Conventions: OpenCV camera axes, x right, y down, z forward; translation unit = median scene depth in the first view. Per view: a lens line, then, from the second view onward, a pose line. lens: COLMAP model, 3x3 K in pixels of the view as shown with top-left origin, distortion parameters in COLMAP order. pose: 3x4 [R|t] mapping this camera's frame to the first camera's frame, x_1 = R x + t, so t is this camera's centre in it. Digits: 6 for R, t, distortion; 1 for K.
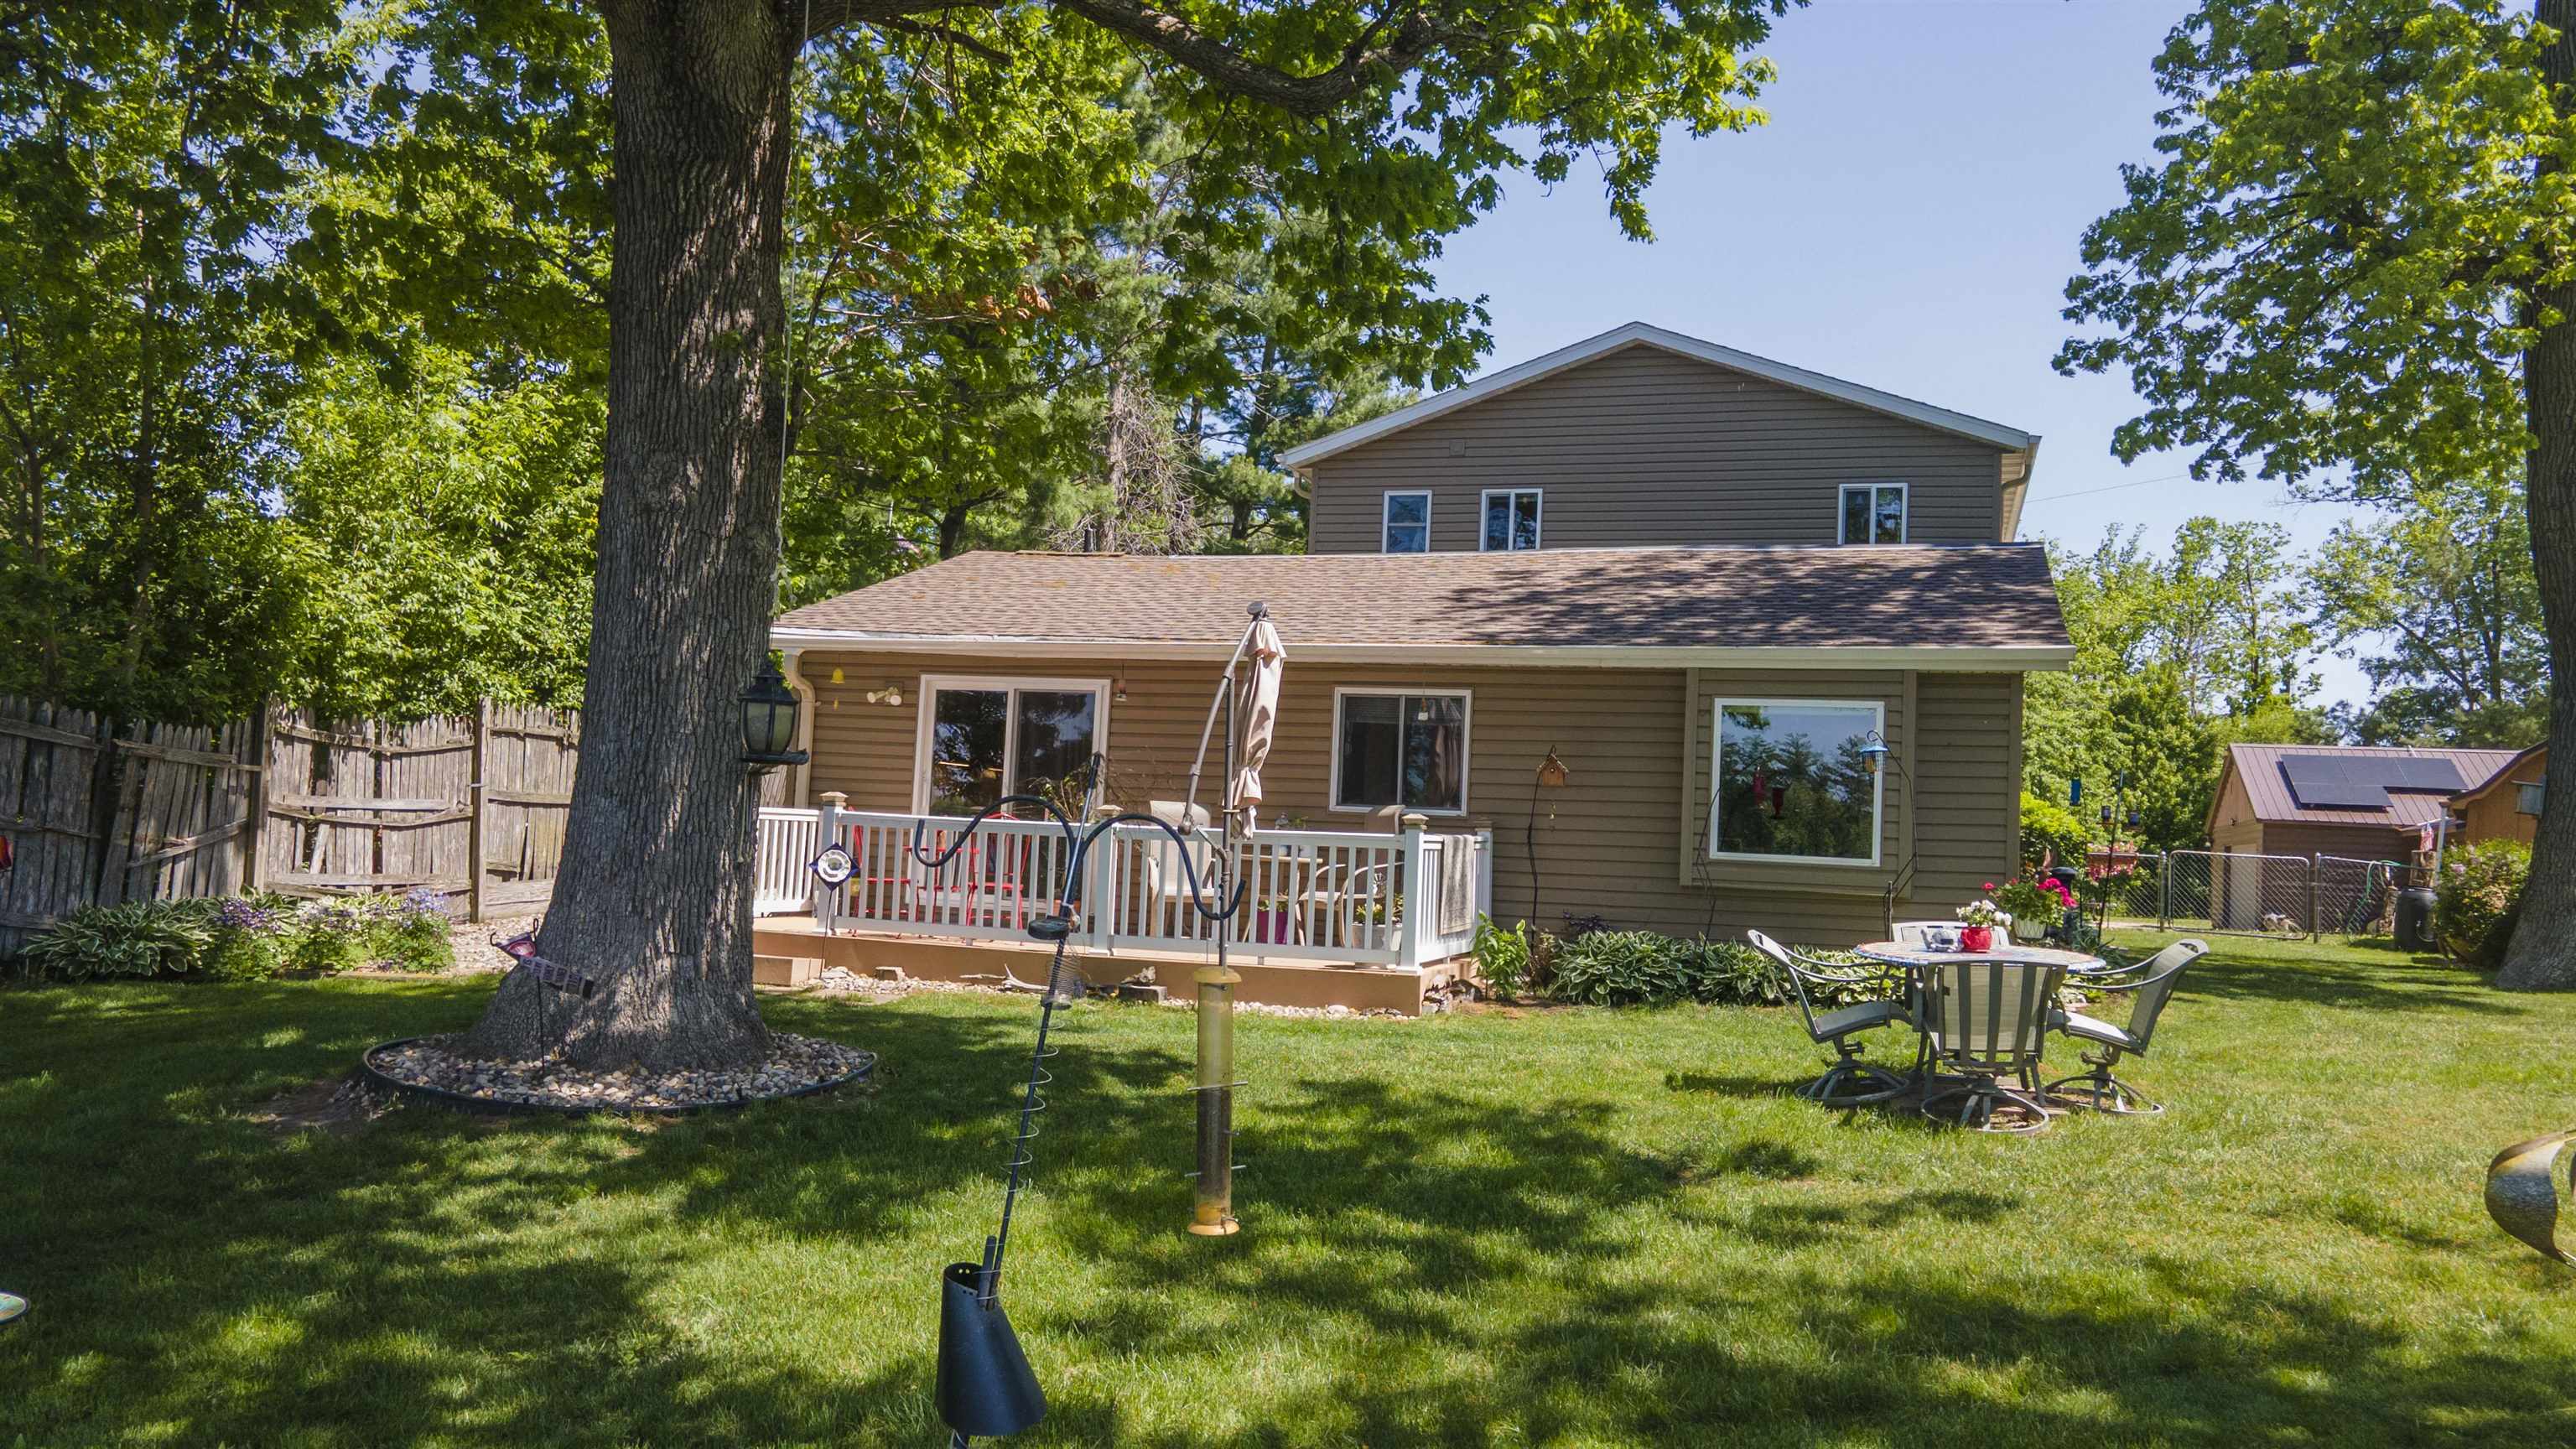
lens RADIAL K [[1903.7, 0, 1280.9], [0, 1903.7, 730.7], [0, 0, 1]] dist [0.011754, 0.035051]
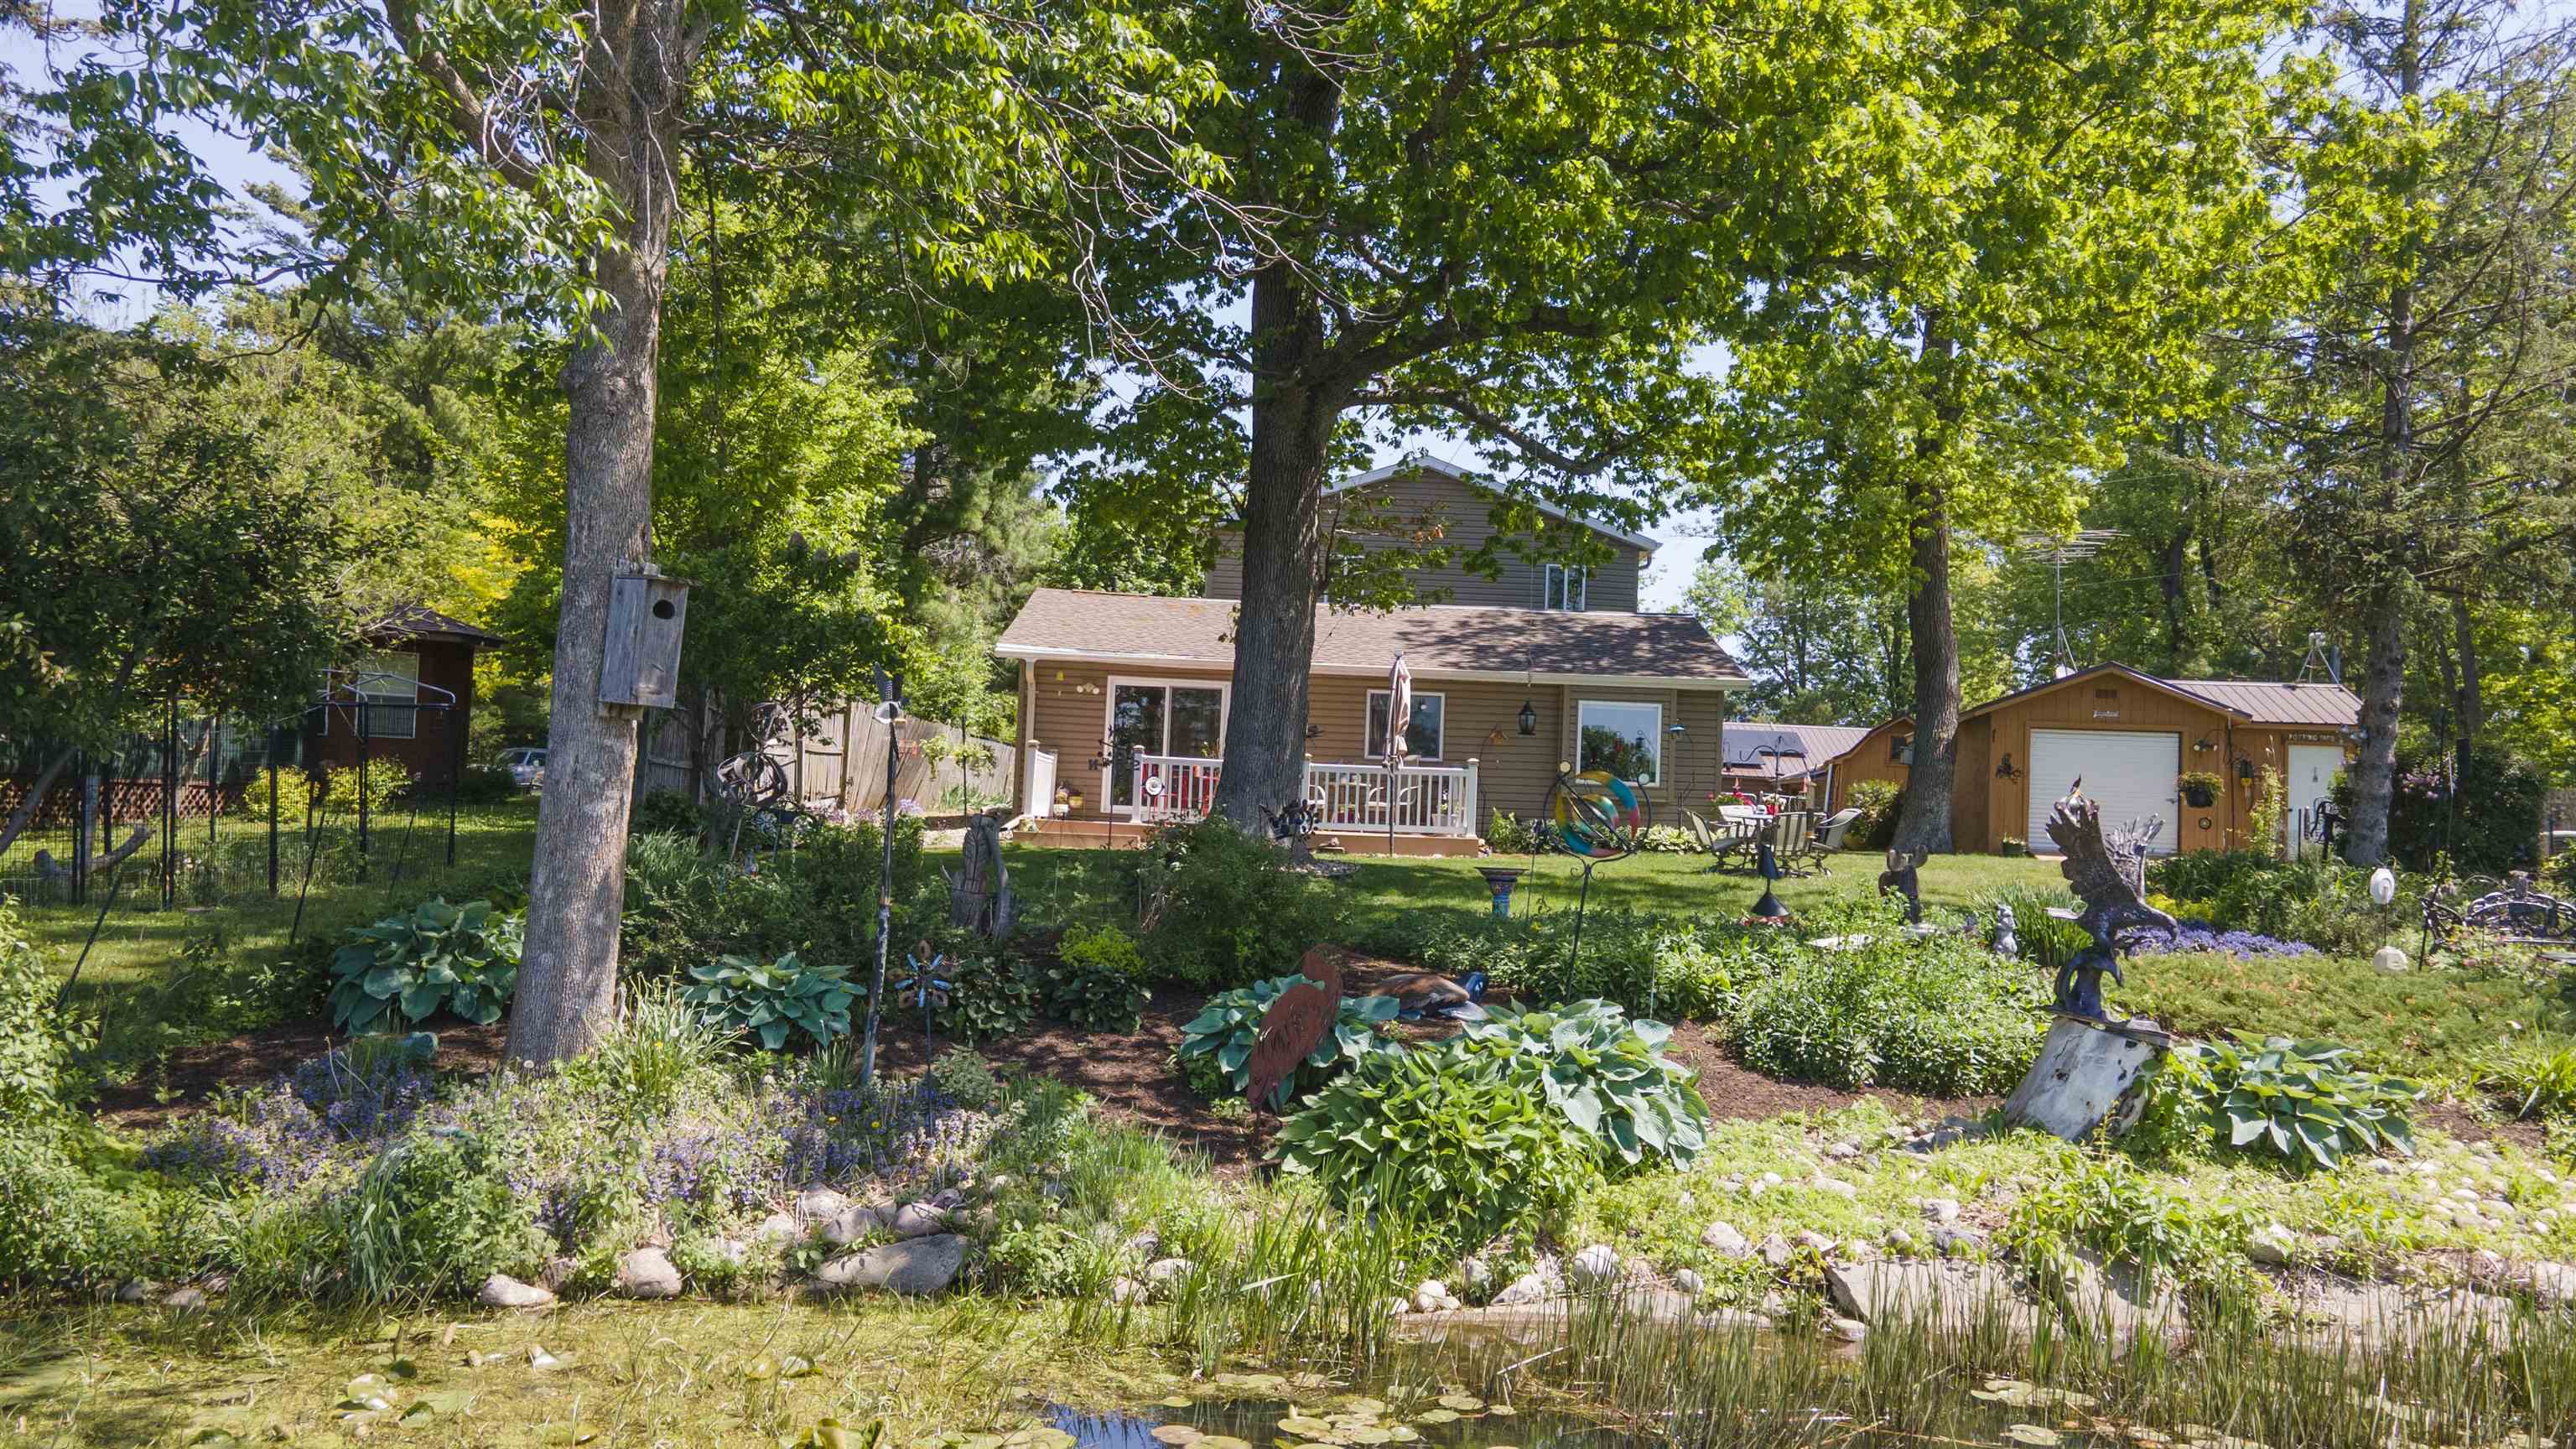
lens RADIAL K [[1903.7, 0, 1282.7], [0, 1903.7, 719.0], [0, 0, 1]] dist [0.011754, 0.035051]
pose [[0.947287, 0.012383, 0.320145, -0.584957], [-0.016773, 0.999799, 0.010961, -0.012528], [-0.319946, -0.015753, 0.947305, -0.636855]]
